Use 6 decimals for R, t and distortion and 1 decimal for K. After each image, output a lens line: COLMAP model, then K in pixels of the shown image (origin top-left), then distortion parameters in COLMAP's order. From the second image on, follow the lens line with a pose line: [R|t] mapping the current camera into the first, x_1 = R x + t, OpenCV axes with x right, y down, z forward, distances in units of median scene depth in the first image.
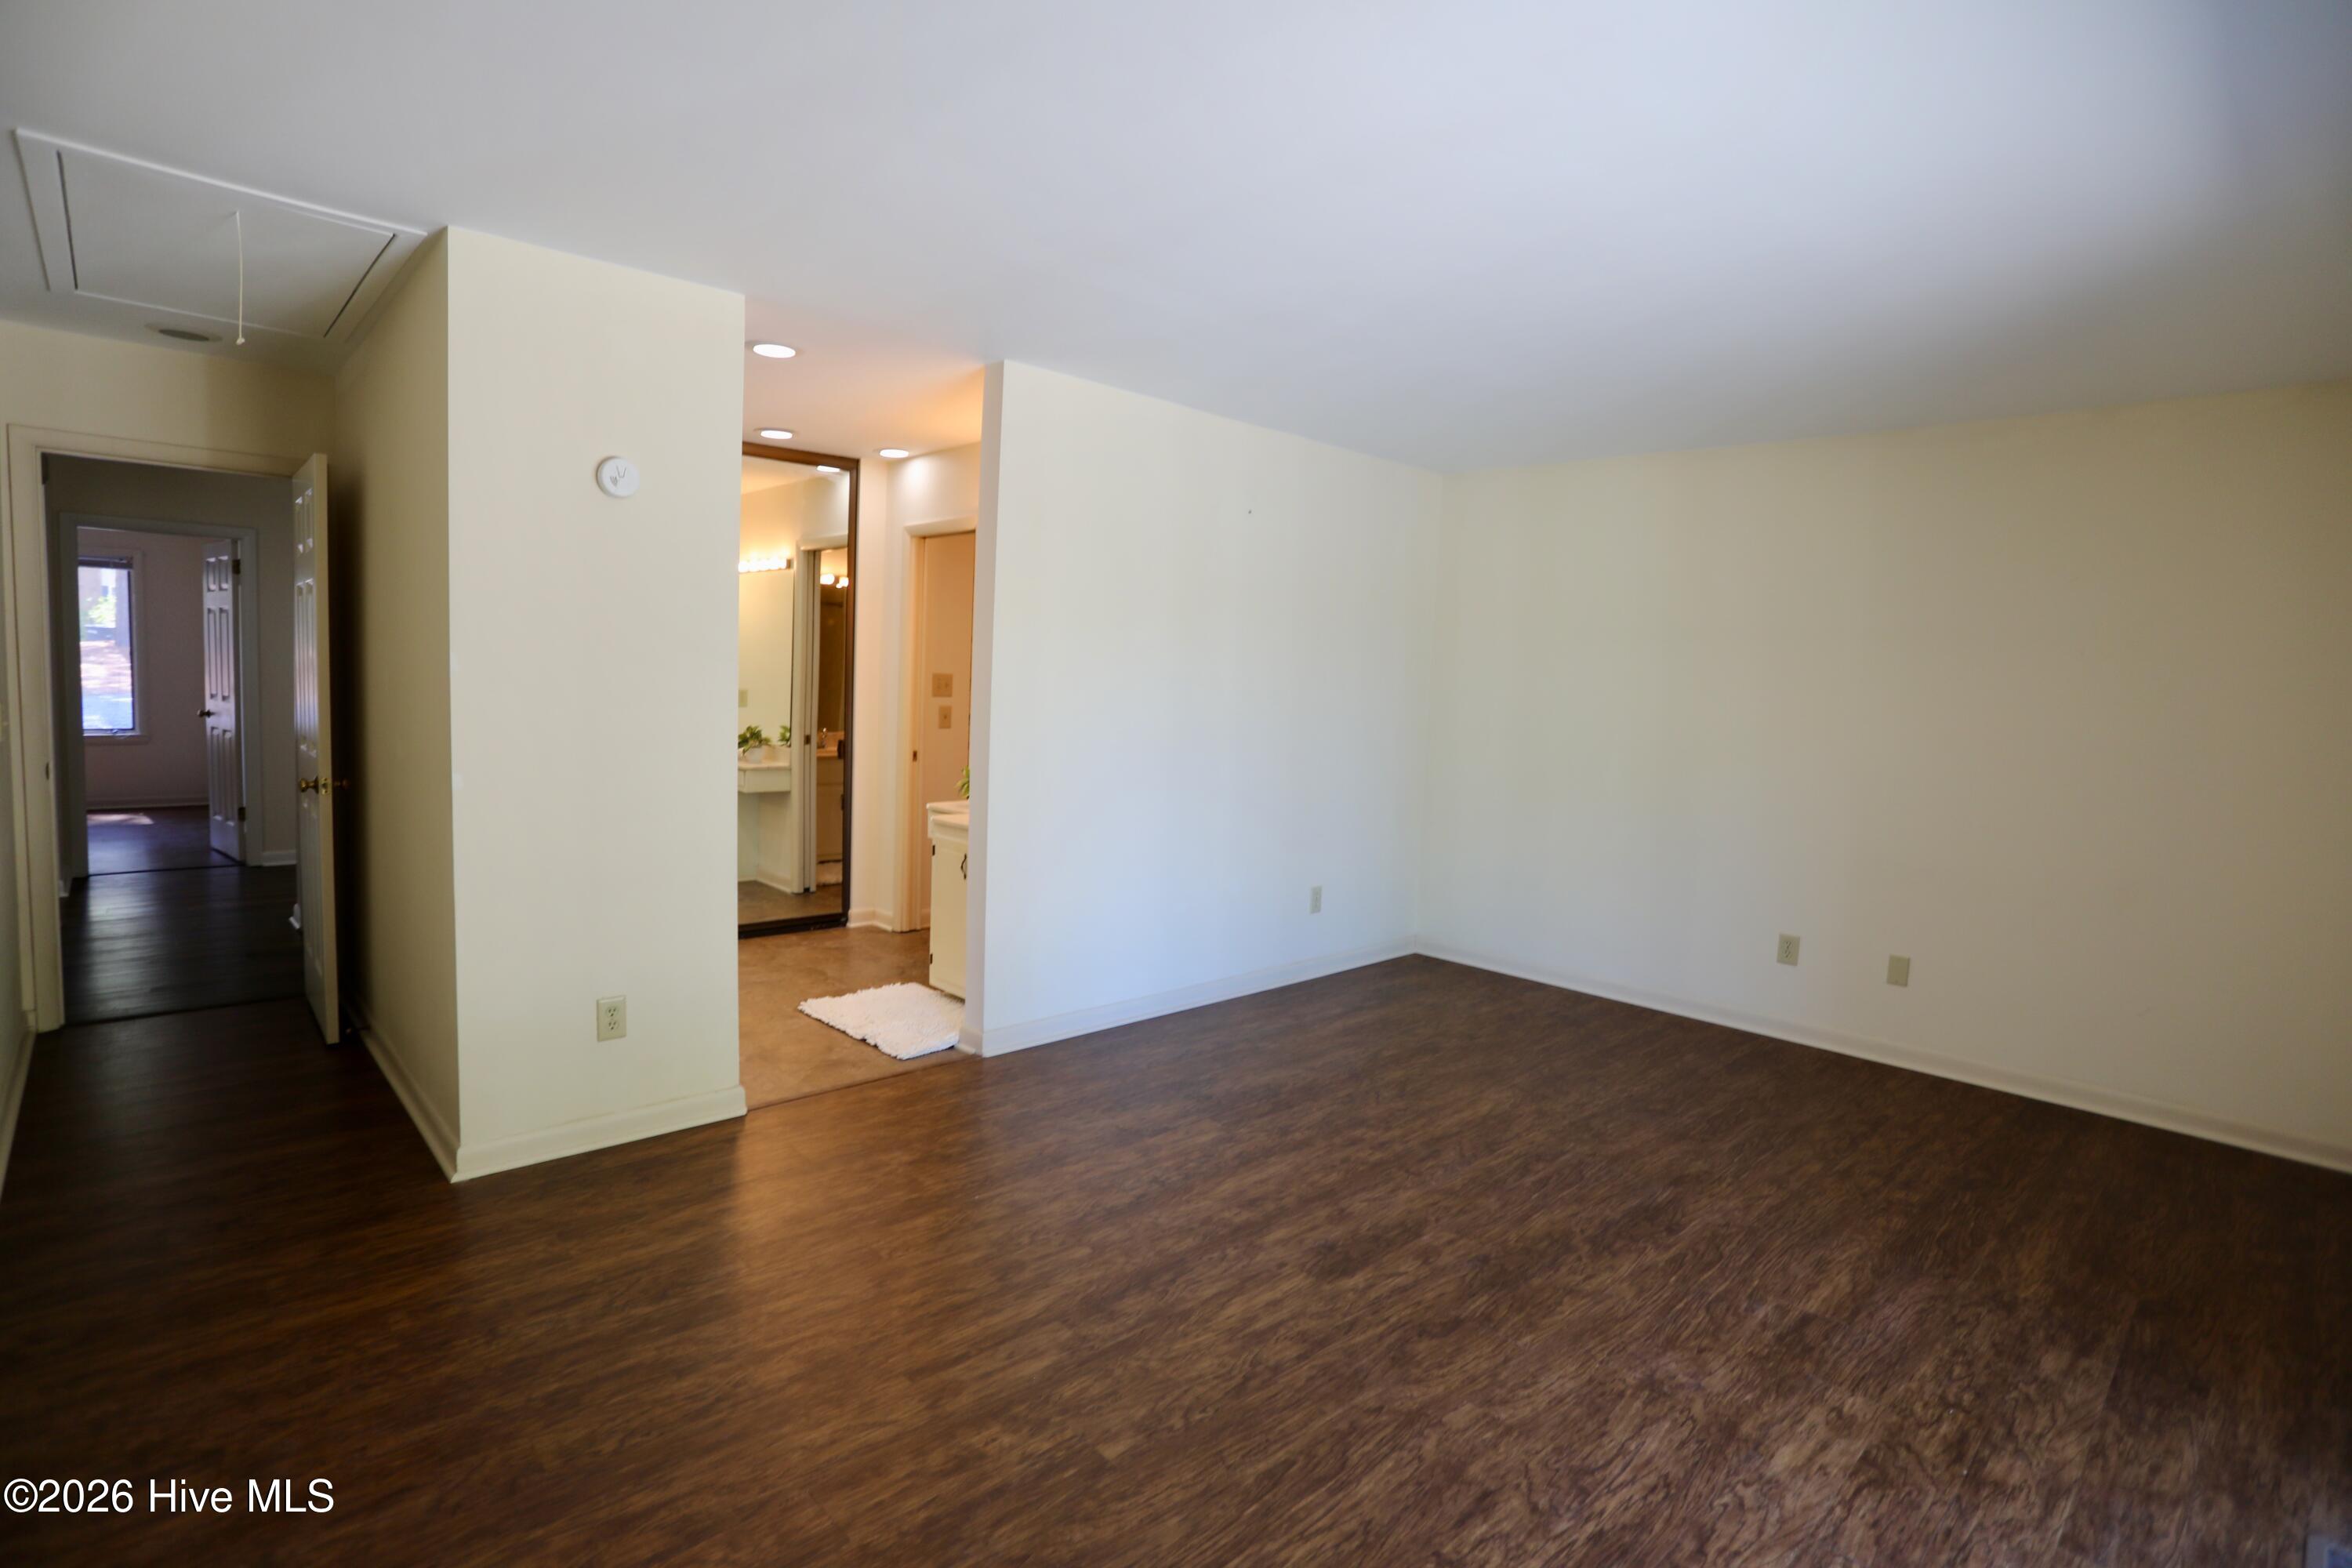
lens RADIAL K [[1154.5, 0, 1173.4], [0, 1154.5, 782.9], [0, 0, 1]] dist [-0.067704, 0.026963]
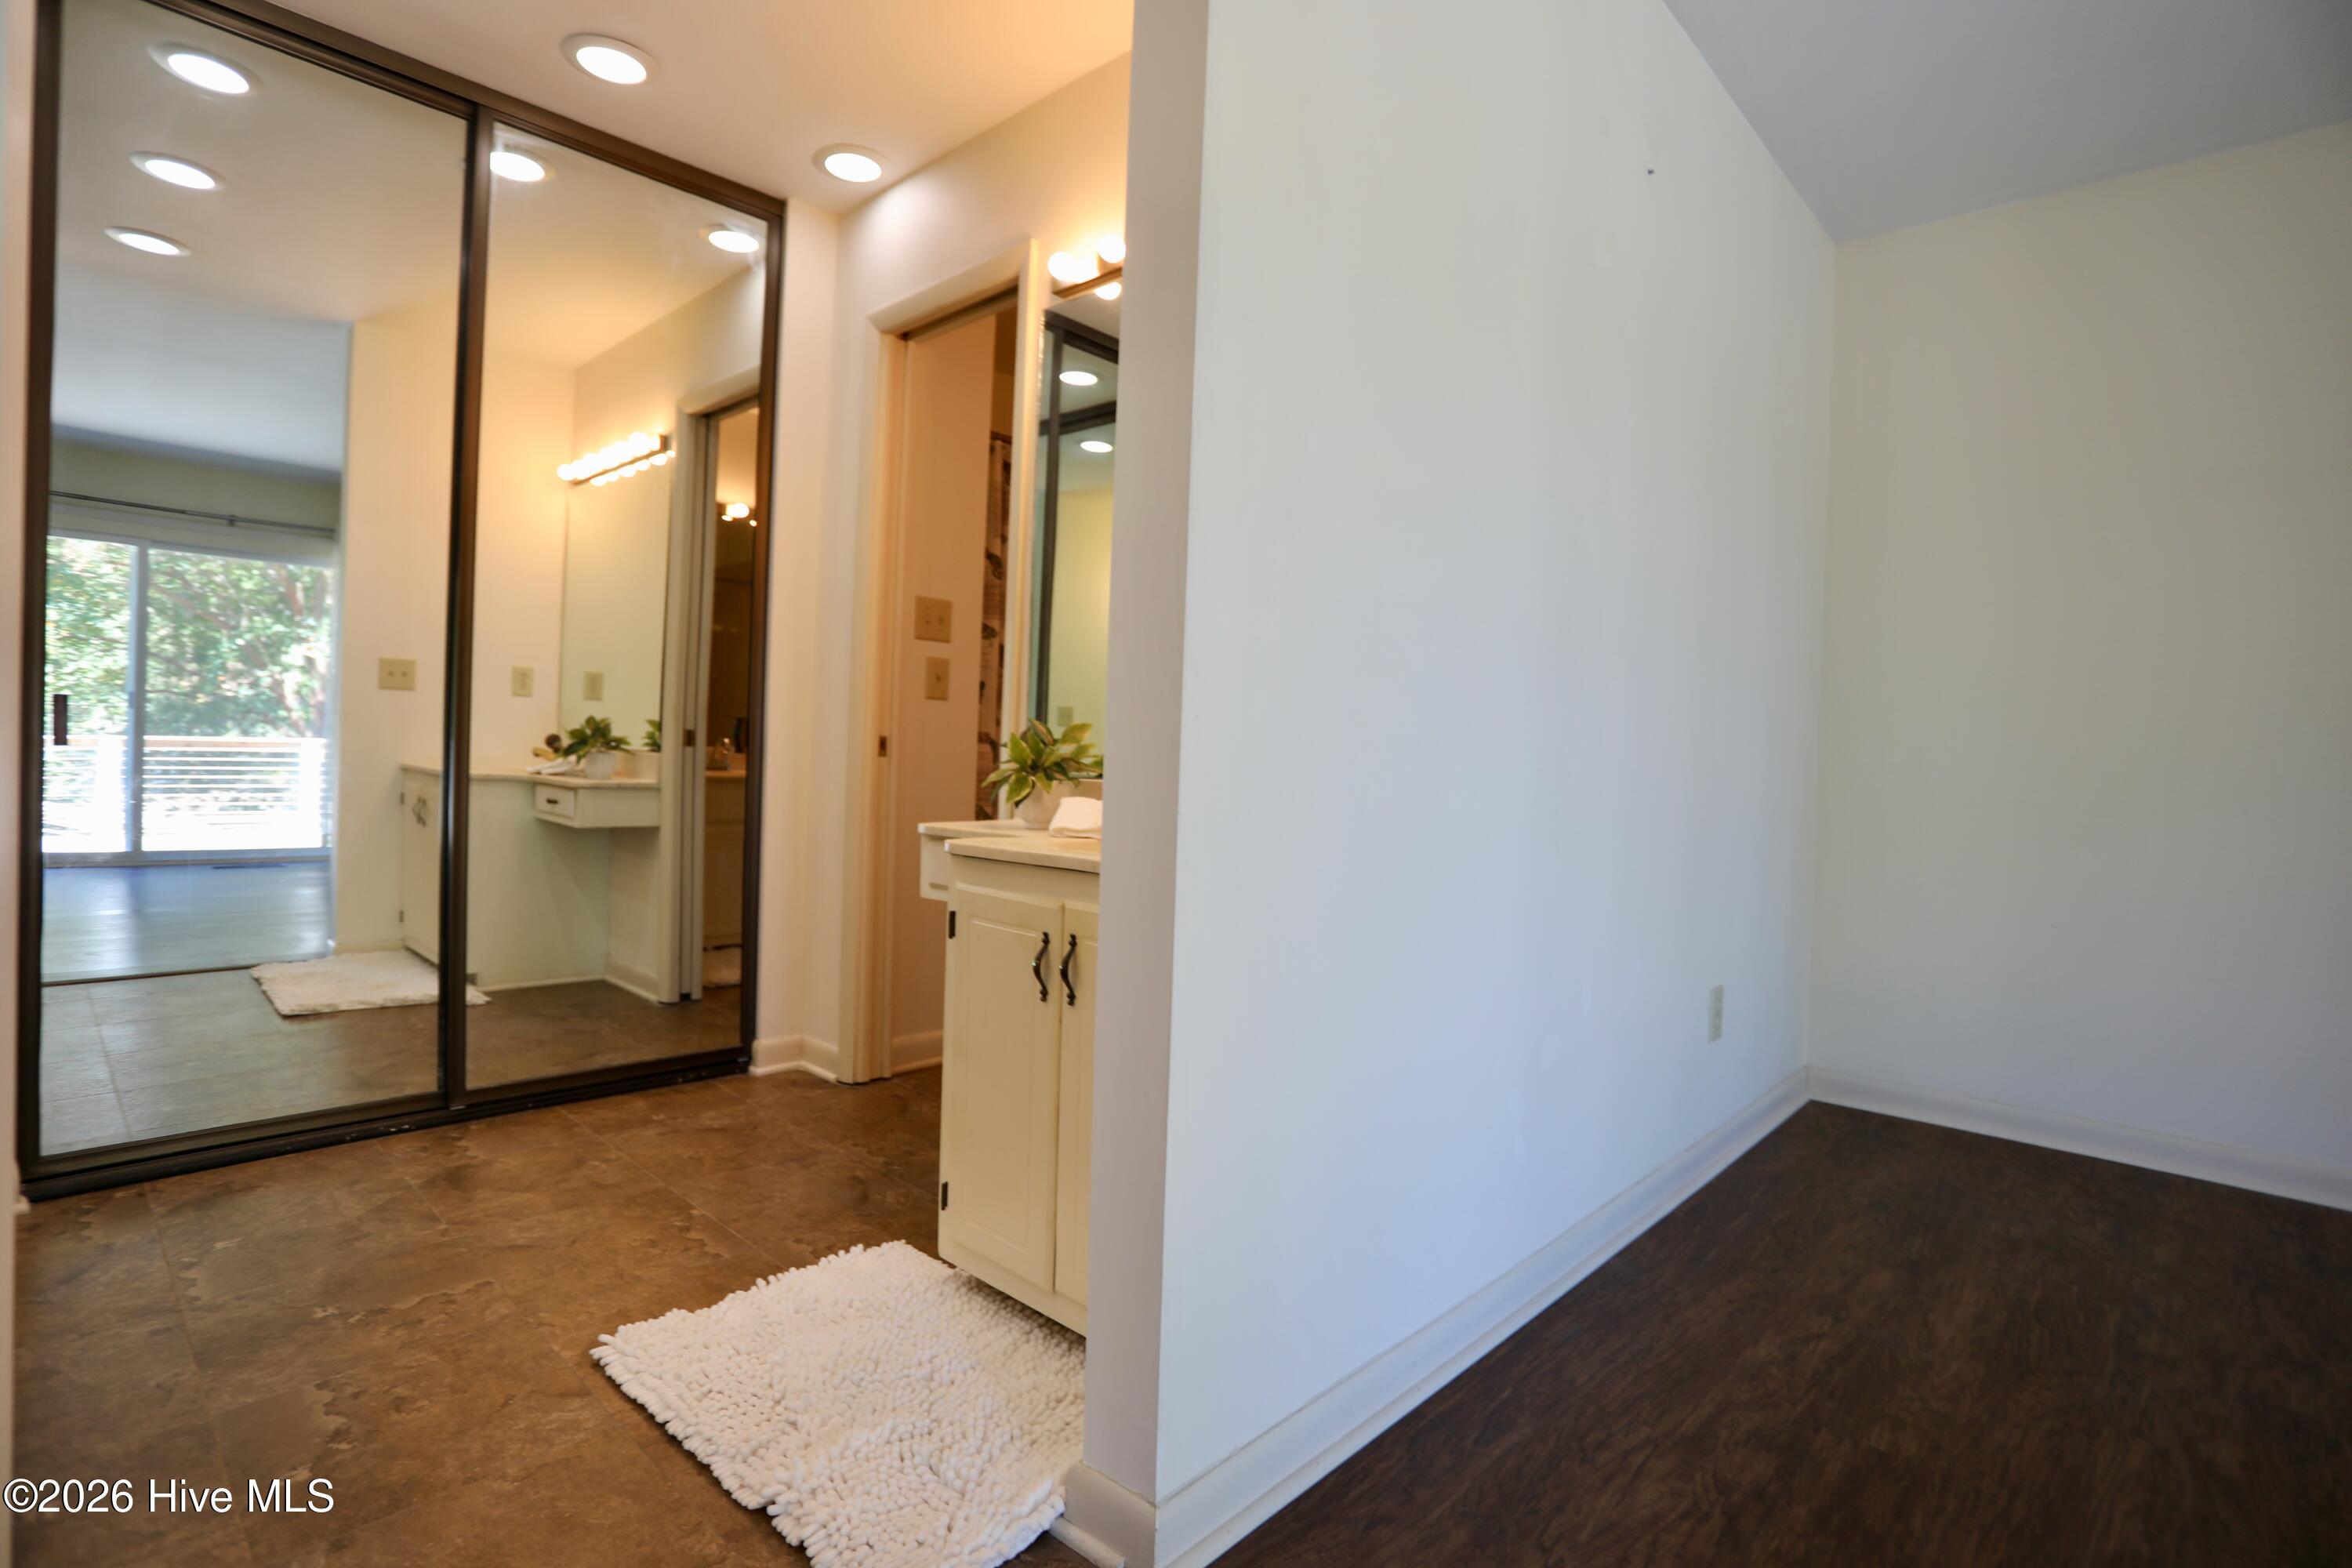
lens RADIAL K [[1154.5, 0, 1179.1], [0, 1154.5, 782.3], [0, 0, 1]] dist [-0.067704, 0.026963]
pose [[0.998170, -0.005229, 0.060238, -0.120296], [0.009085, 0.997914, -0.063910, 0.027708], [-0.059778, 0.064340, 0.996136, 0.465623]]
